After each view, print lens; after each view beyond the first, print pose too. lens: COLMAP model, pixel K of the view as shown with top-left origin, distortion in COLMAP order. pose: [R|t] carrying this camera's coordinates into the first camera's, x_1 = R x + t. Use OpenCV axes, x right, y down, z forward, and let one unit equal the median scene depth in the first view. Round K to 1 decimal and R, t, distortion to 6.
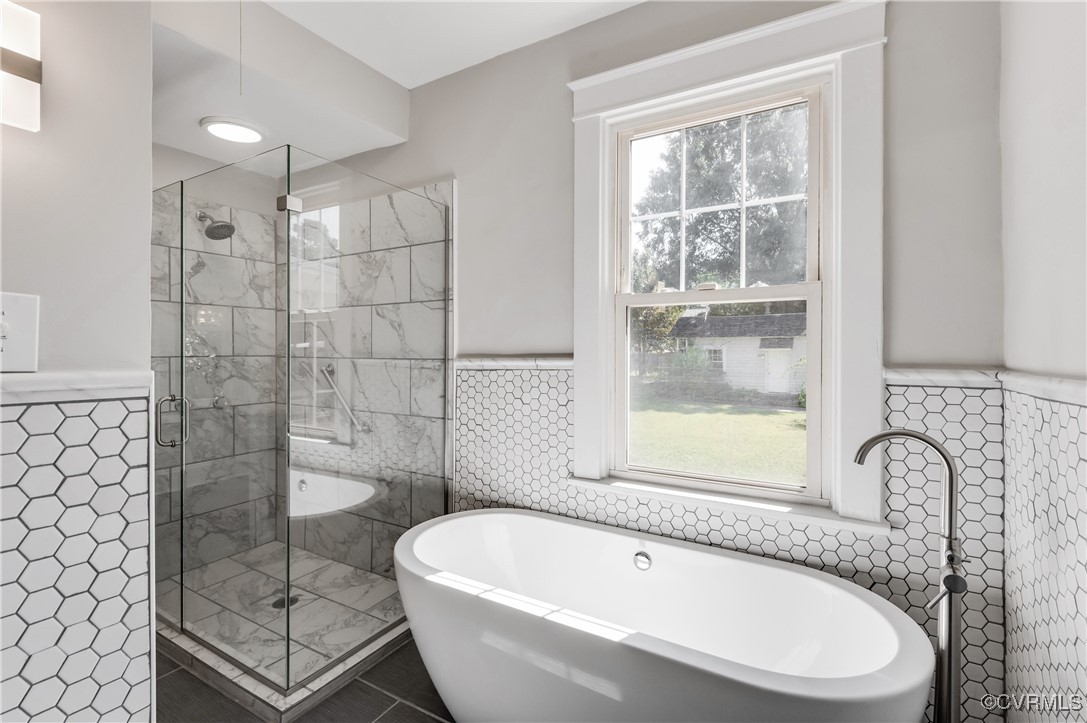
lens RADIAL K [[484.1, 0, 544.4], [0, 484.1, 356.9], [0, 0, 1]] dist [0.003848, -0.002637]
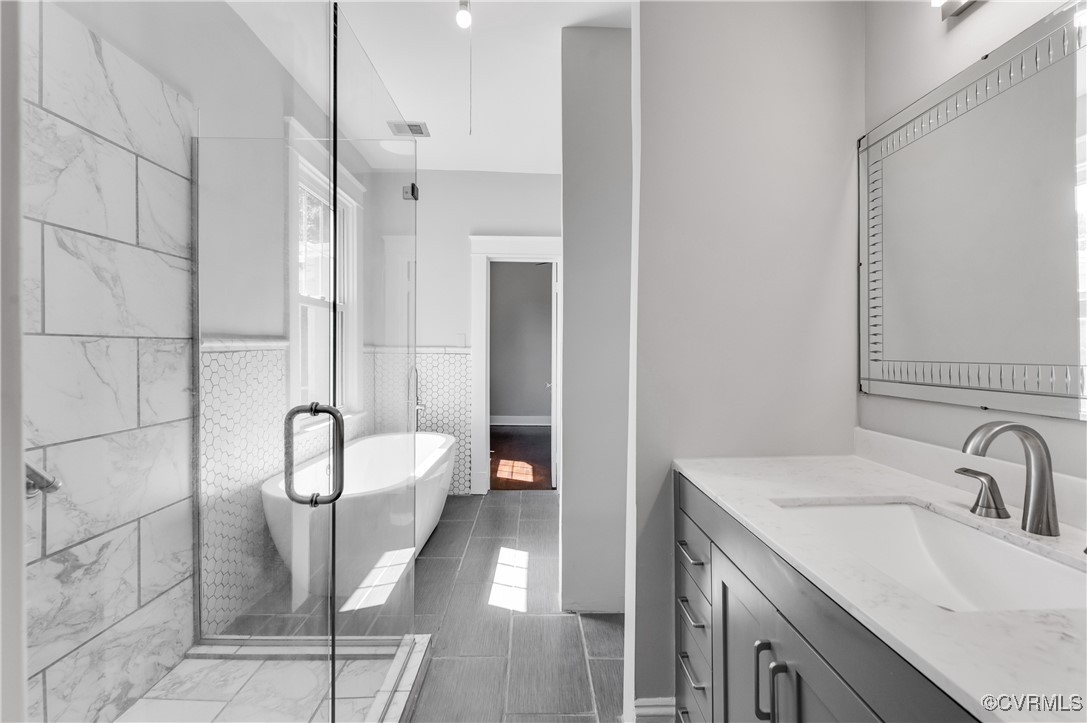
lens RADIAL K [[484.1, 0, 544.3], [0, 484.1, 354.0], [0, 0, 1]] dist [0.003848, -0.002637]
pose [[-0.516545, -0.014748, 0.856133, -1.117909], [-0.003765, 0.999881, 0.014953, 0.014769], [-0.856252, 0.004500, -0.516539, 0.906099]]
